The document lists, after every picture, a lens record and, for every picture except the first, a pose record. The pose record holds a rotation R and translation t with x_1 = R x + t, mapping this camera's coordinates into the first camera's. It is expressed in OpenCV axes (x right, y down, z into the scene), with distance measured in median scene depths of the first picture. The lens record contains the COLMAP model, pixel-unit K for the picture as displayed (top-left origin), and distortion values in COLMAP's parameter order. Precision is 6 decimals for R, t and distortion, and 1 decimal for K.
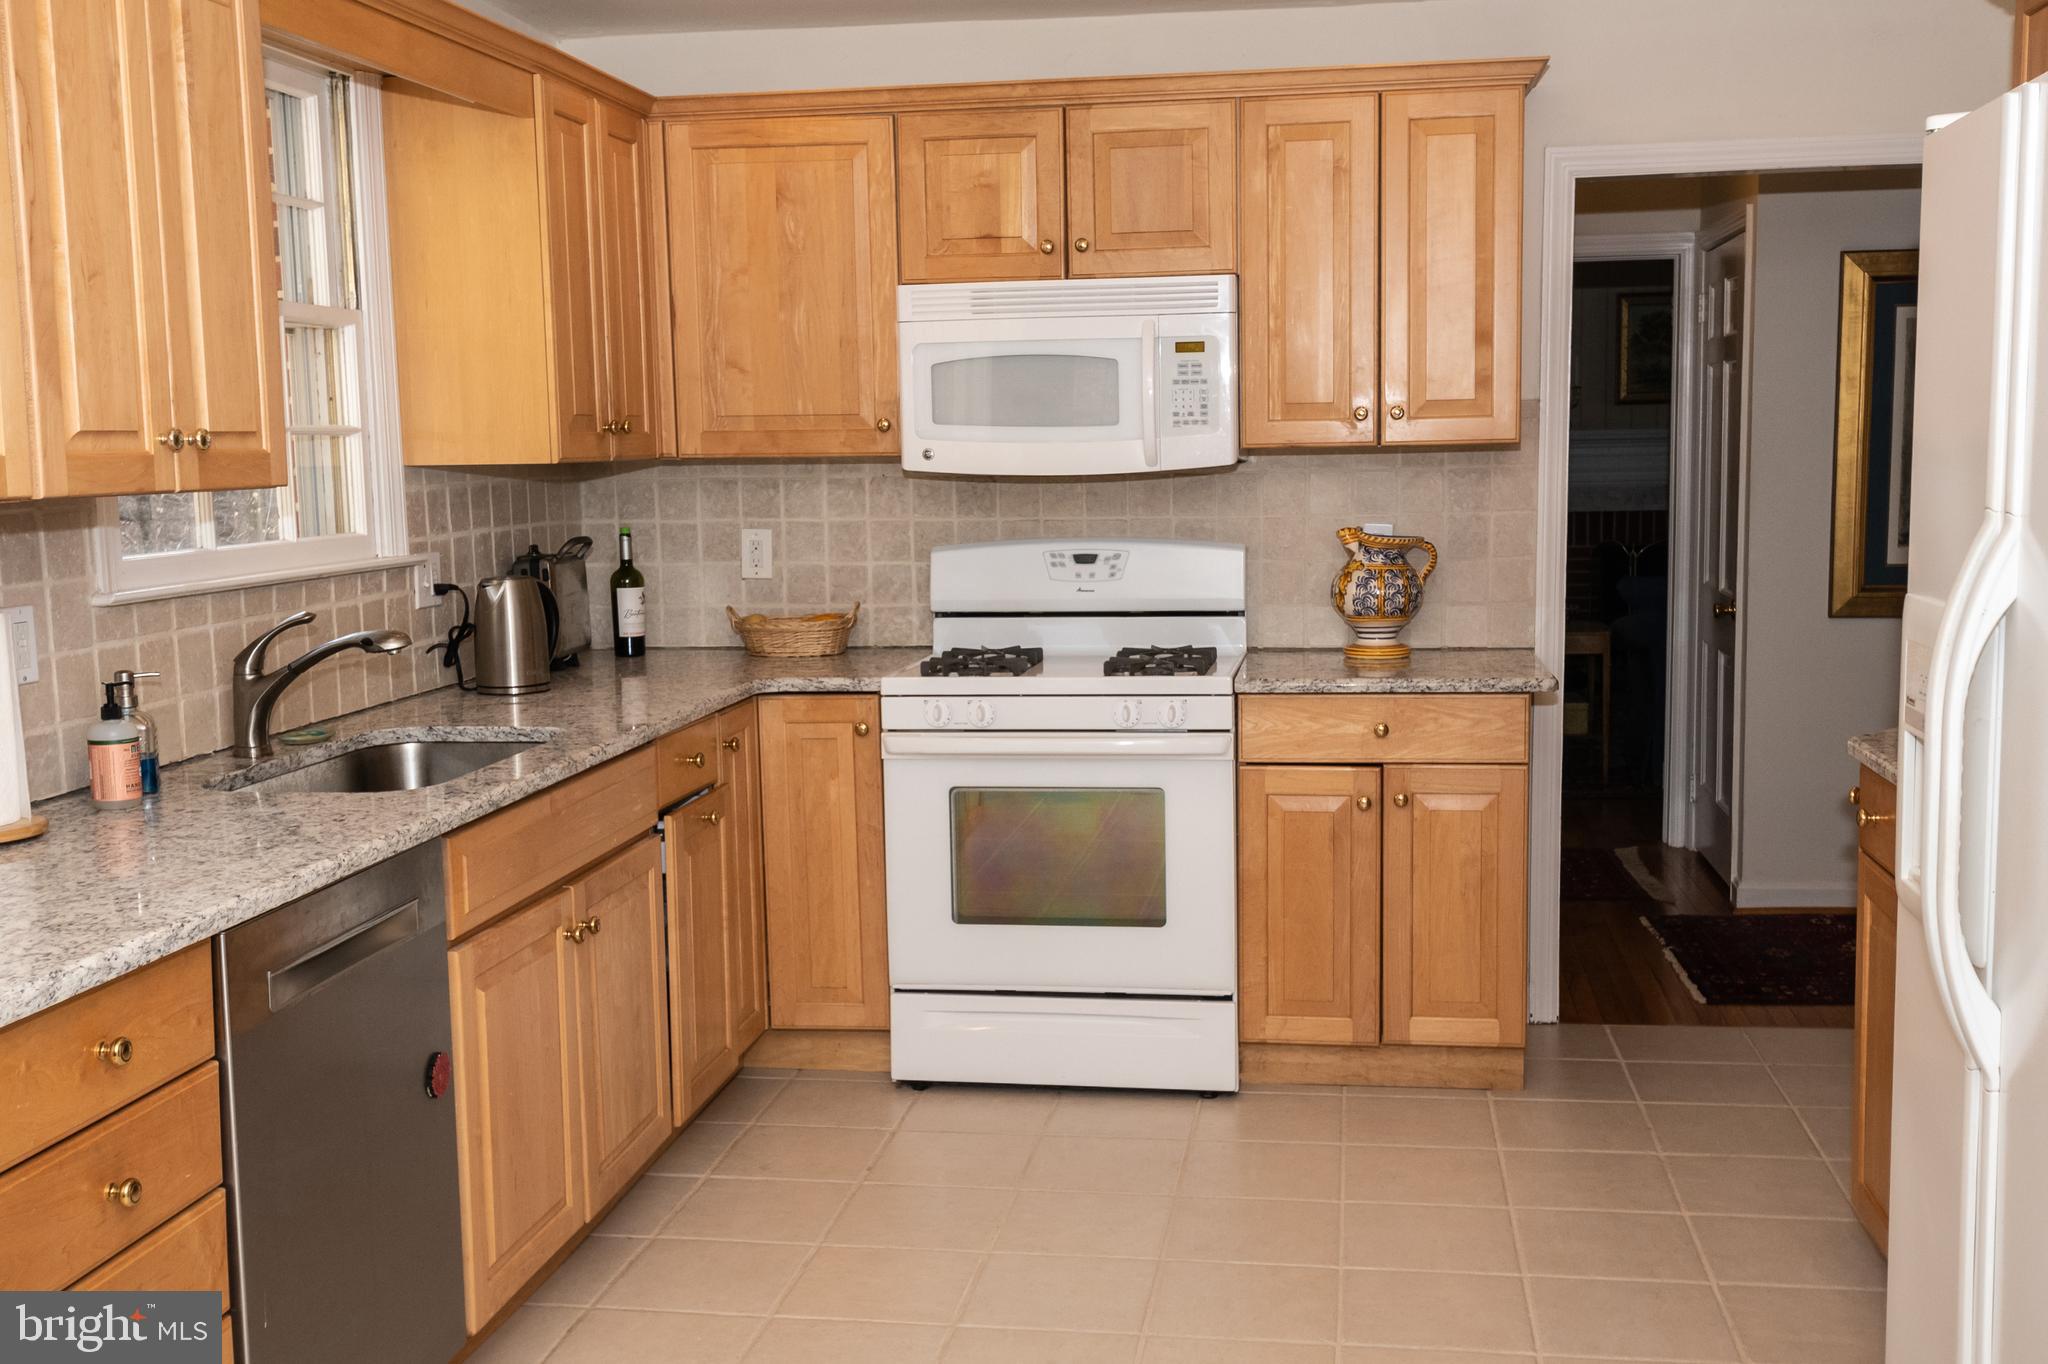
lens RADIAL K [[2199.2, 0, 1024.0], [0, 2199.2, 682.0], [0, 0, 1]] dist [0.008623, 0.006945]
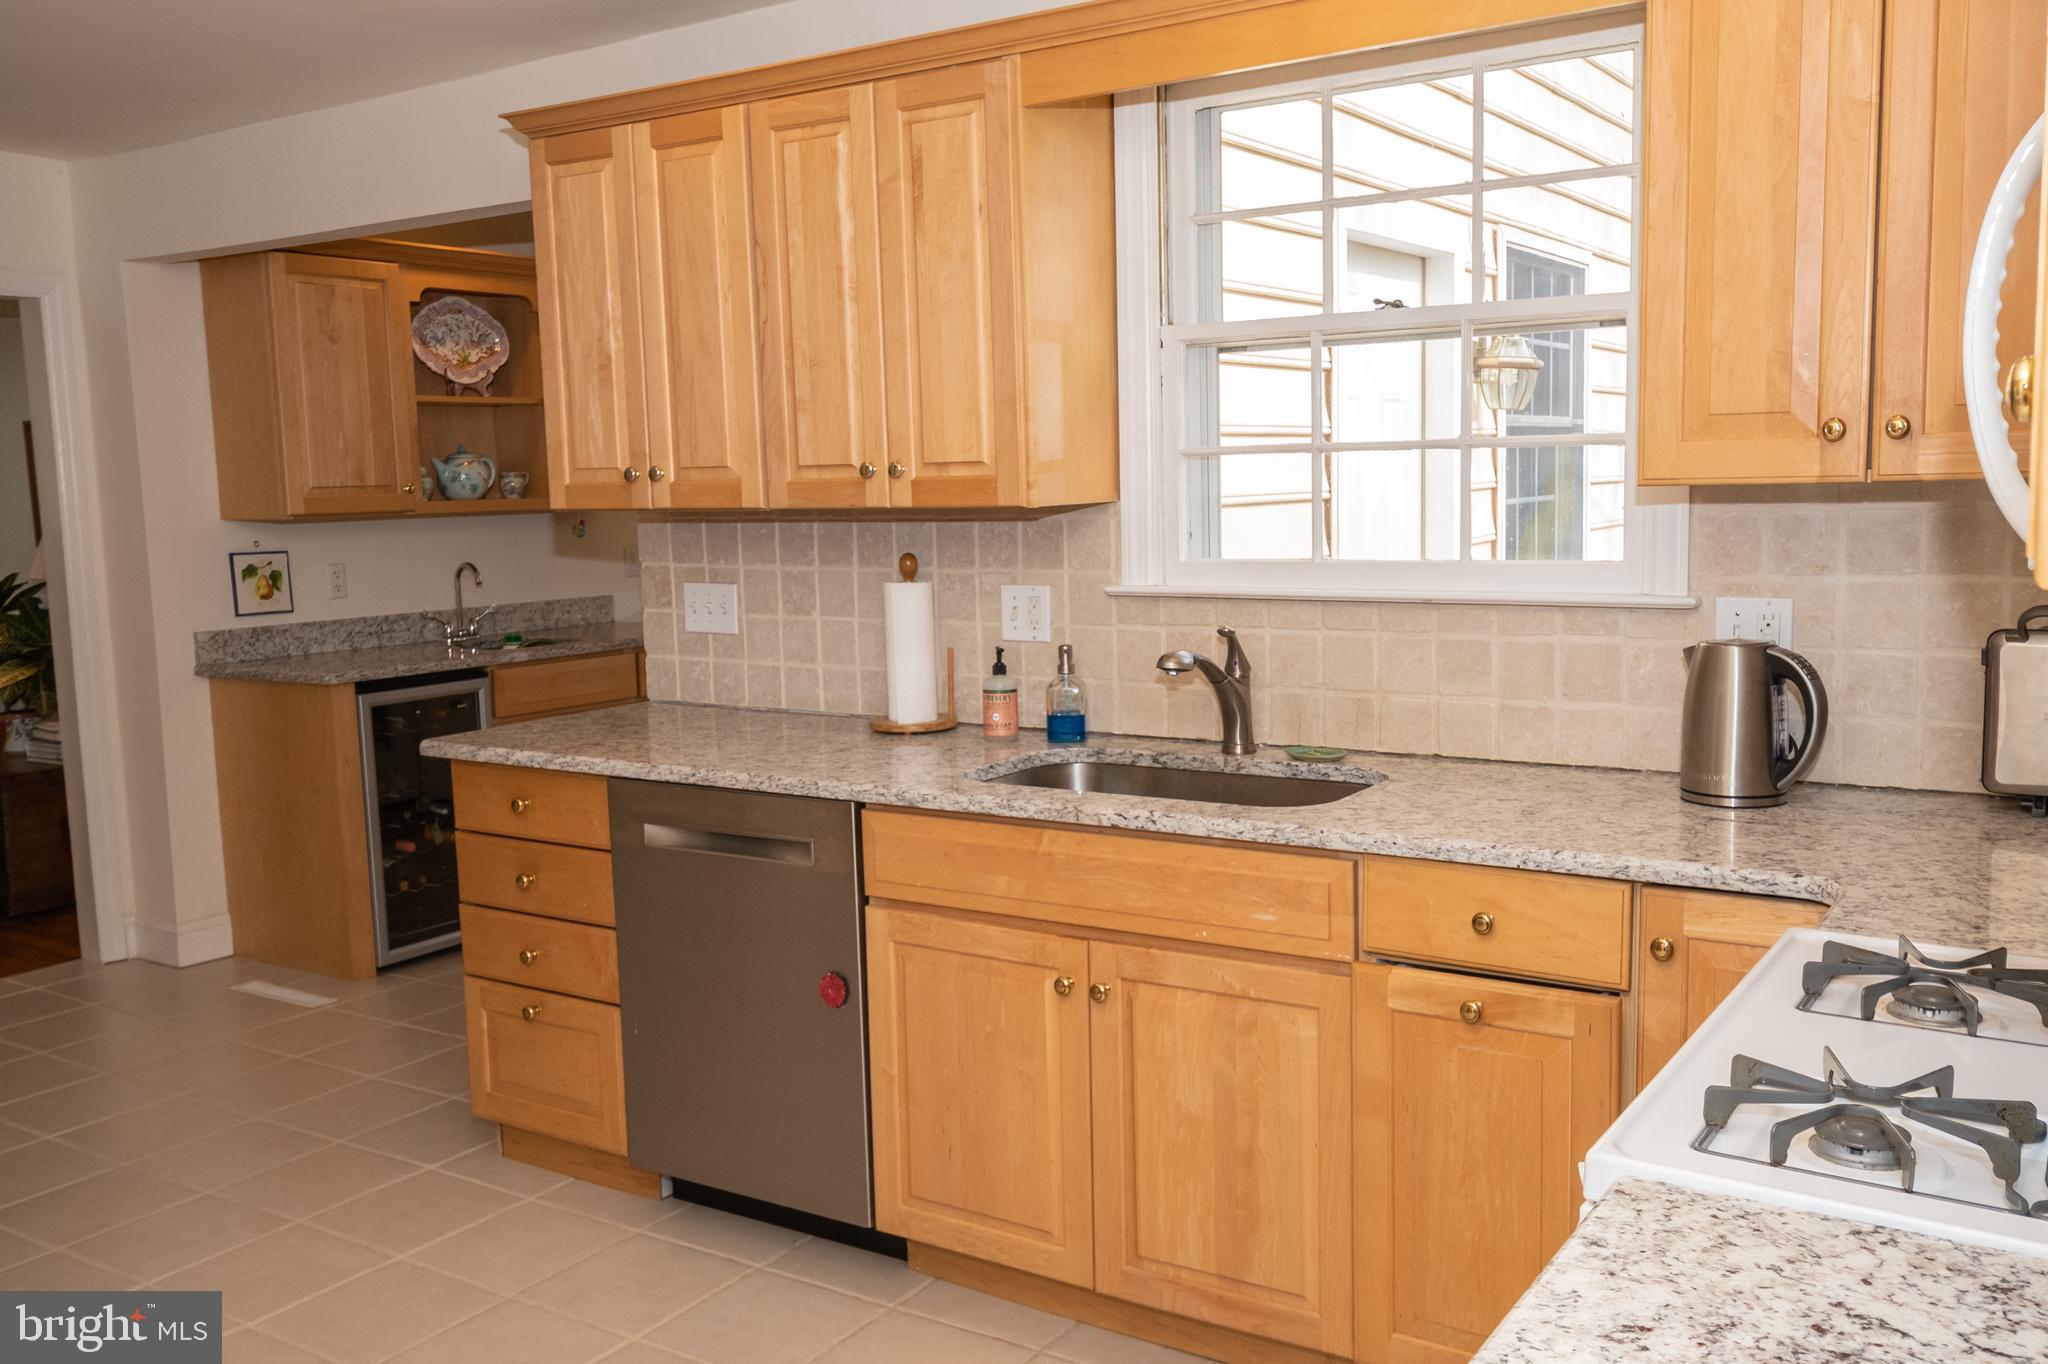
lens RADIAL K [[1748.3, 0, 1024.0], [0, 1748.3, 682.0], [0, 0, 1]] dist [0.048812, 0.000873]
pose [[-0.418507, 0.123525, -0.899774, 0.518886], [-0.079662, 0.981897, 0.171852, -0.159086], [0.904713, 0.143599, -0.401091, 1.425423]]
